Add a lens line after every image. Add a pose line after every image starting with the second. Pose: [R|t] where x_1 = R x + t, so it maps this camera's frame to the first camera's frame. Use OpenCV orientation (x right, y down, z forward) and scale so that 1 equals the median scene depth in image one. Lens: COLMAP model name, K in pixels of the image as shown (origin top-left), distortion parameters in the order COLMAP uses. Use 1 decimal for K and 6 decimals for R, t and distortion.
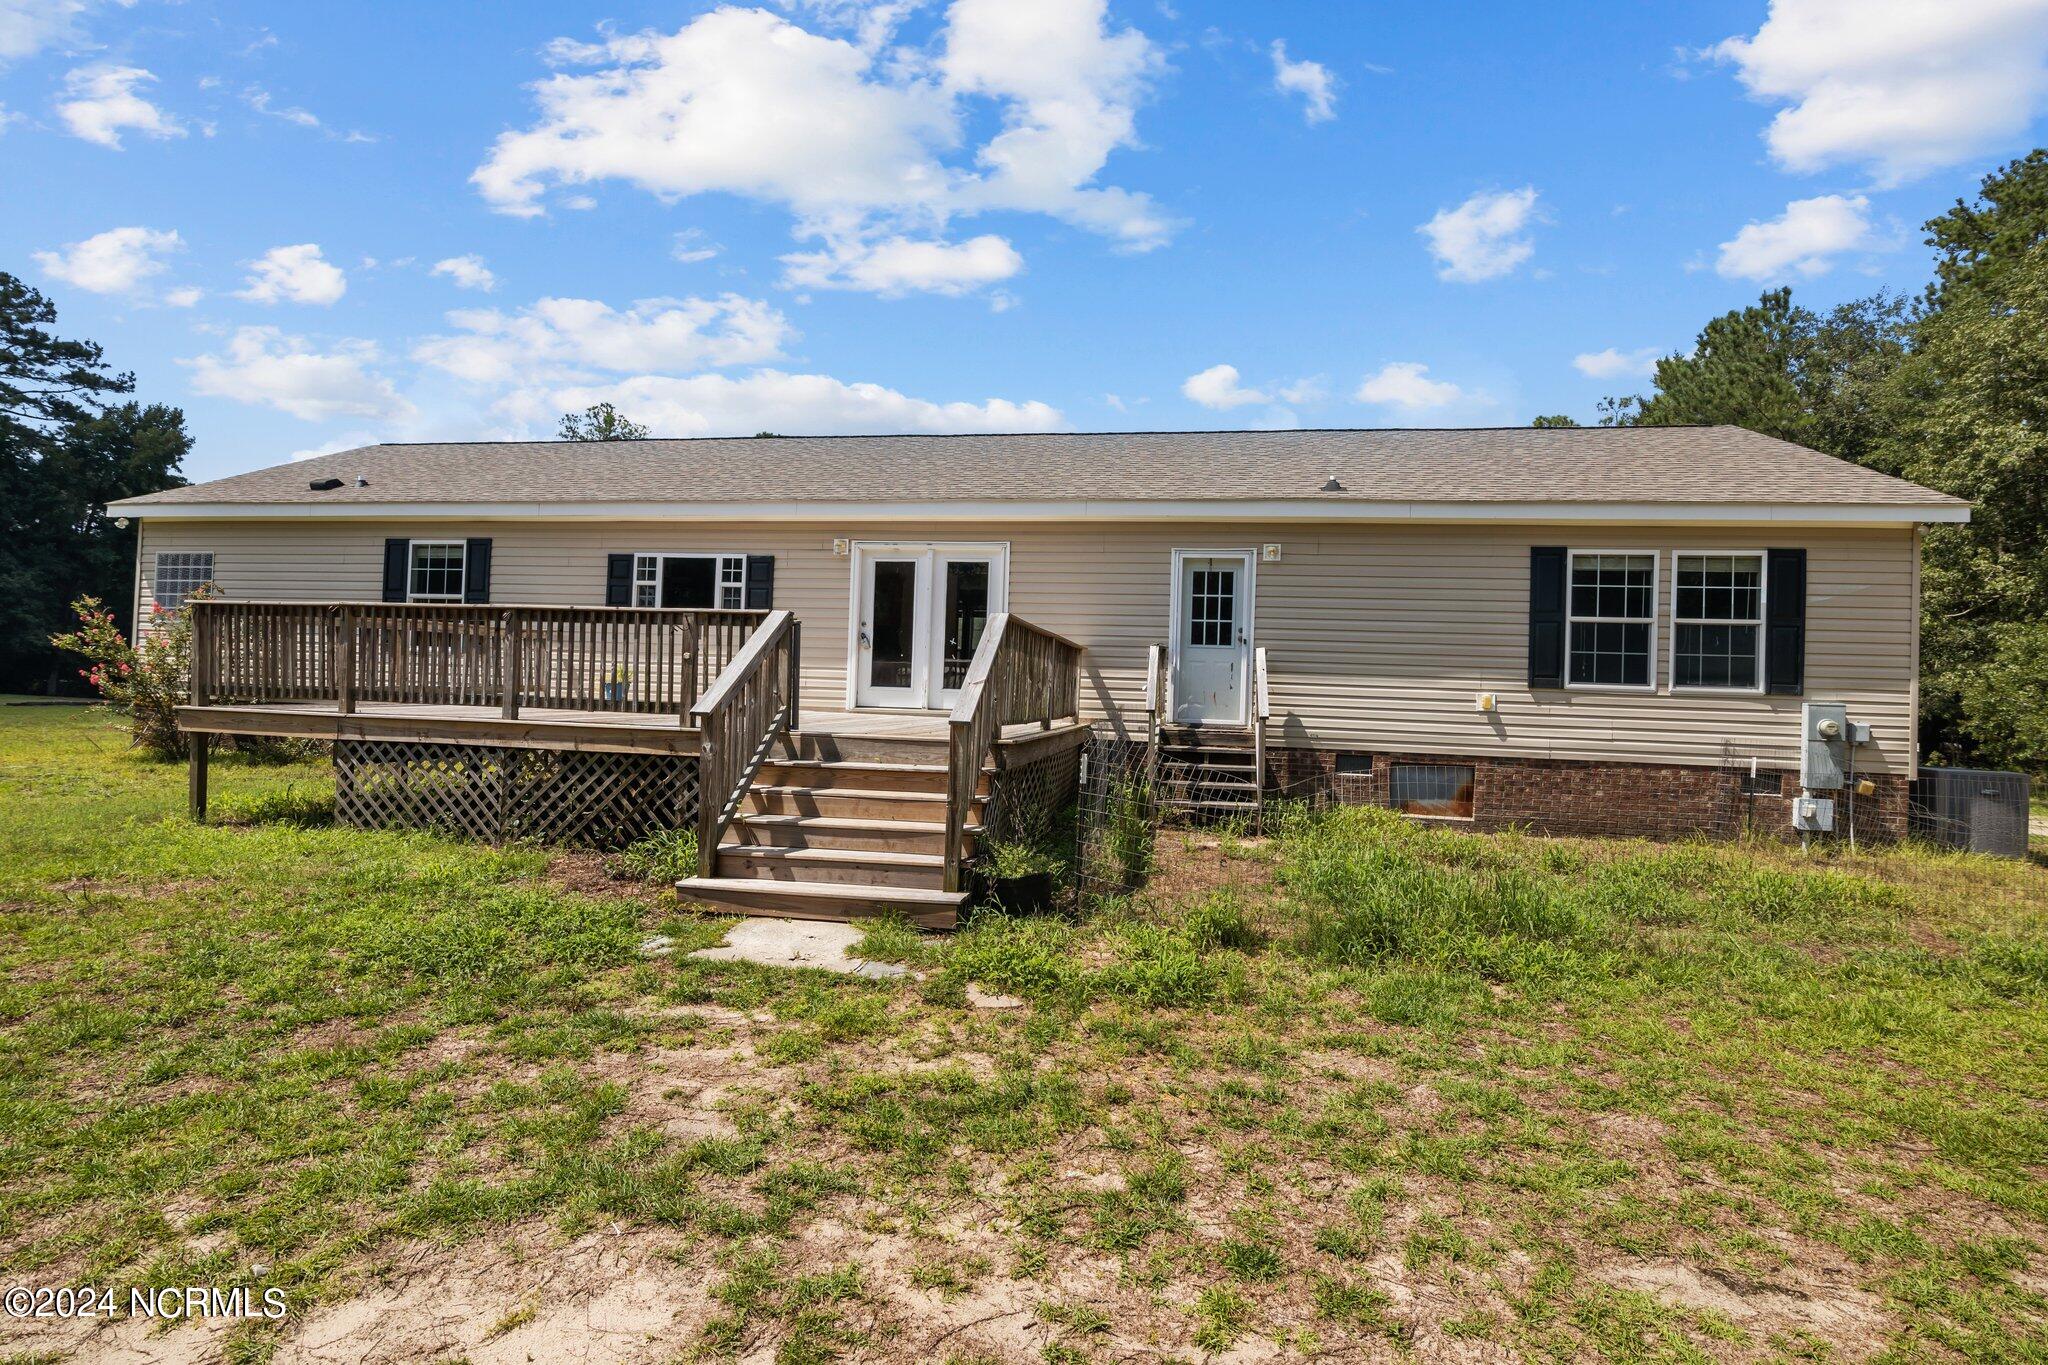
lens RADIAL K [[965.9, 0, 1023.1], [0, 965.9, 680.0], [0, 0, 1]] dist [-0.003726, -0.000254]
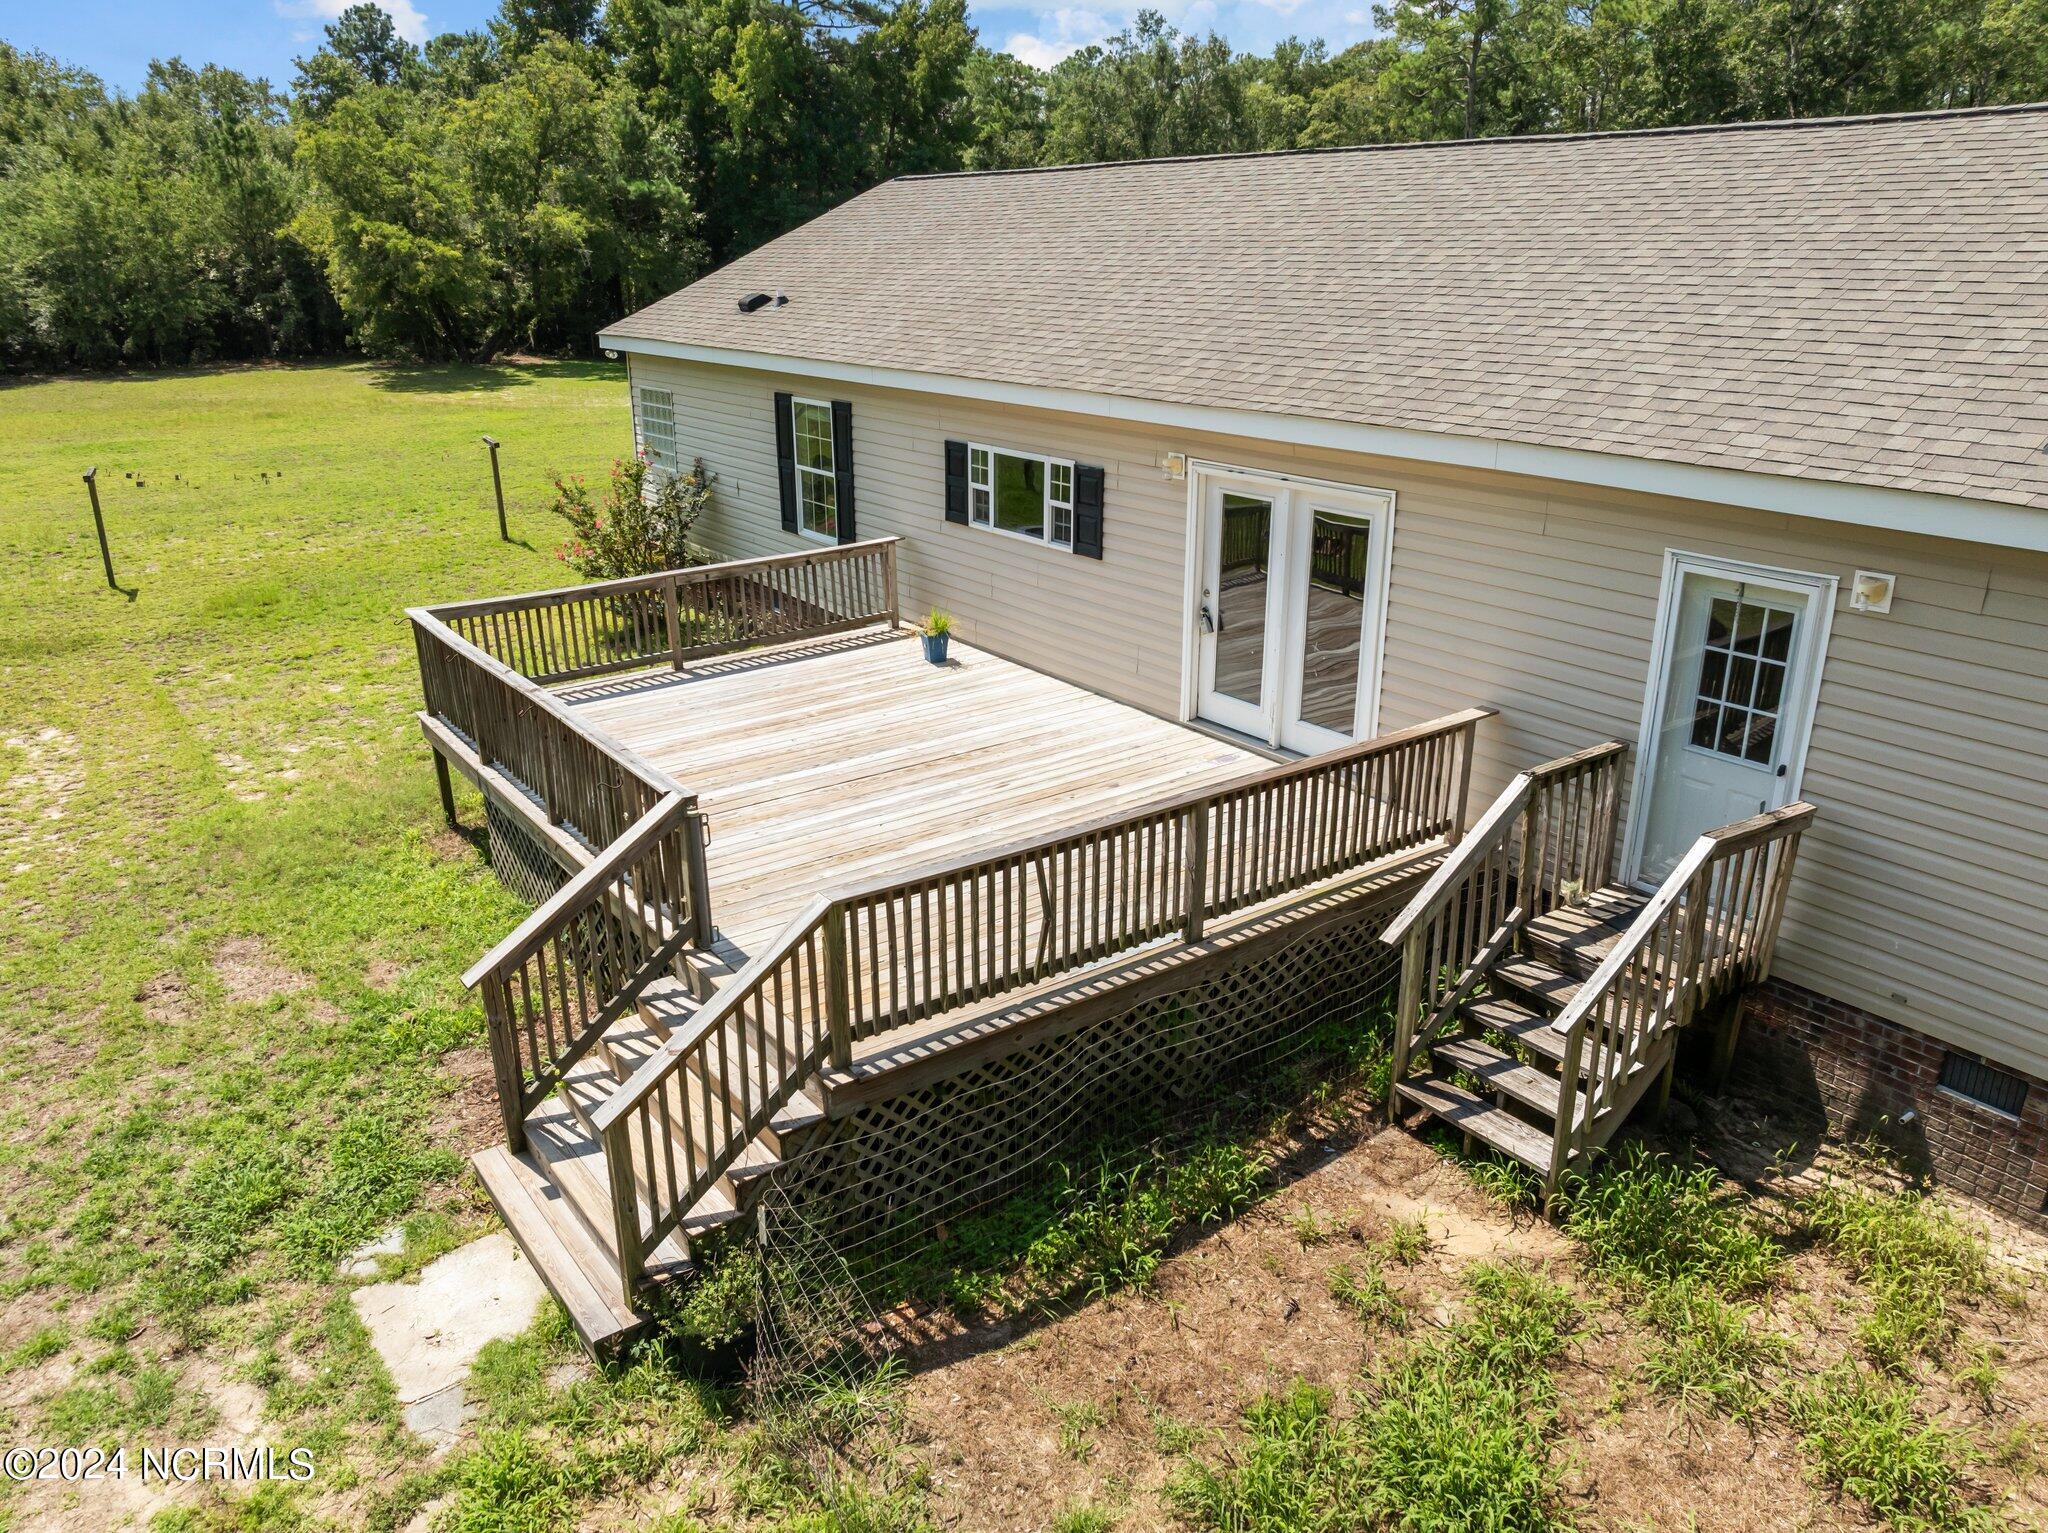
lens RADIAL K [[1461.9, 0, 1027.4], [0, 1461.9, 766.9], [0, 0, 1]] dist [-0.030653, 0.001504]
pose [[0.744059, 0.188316, -0.641025, 0.373203], [0.022526, 0.951838, 0.305772, -0.242760], [0.667734, -0.241952, 0.703982, 0.237818]]
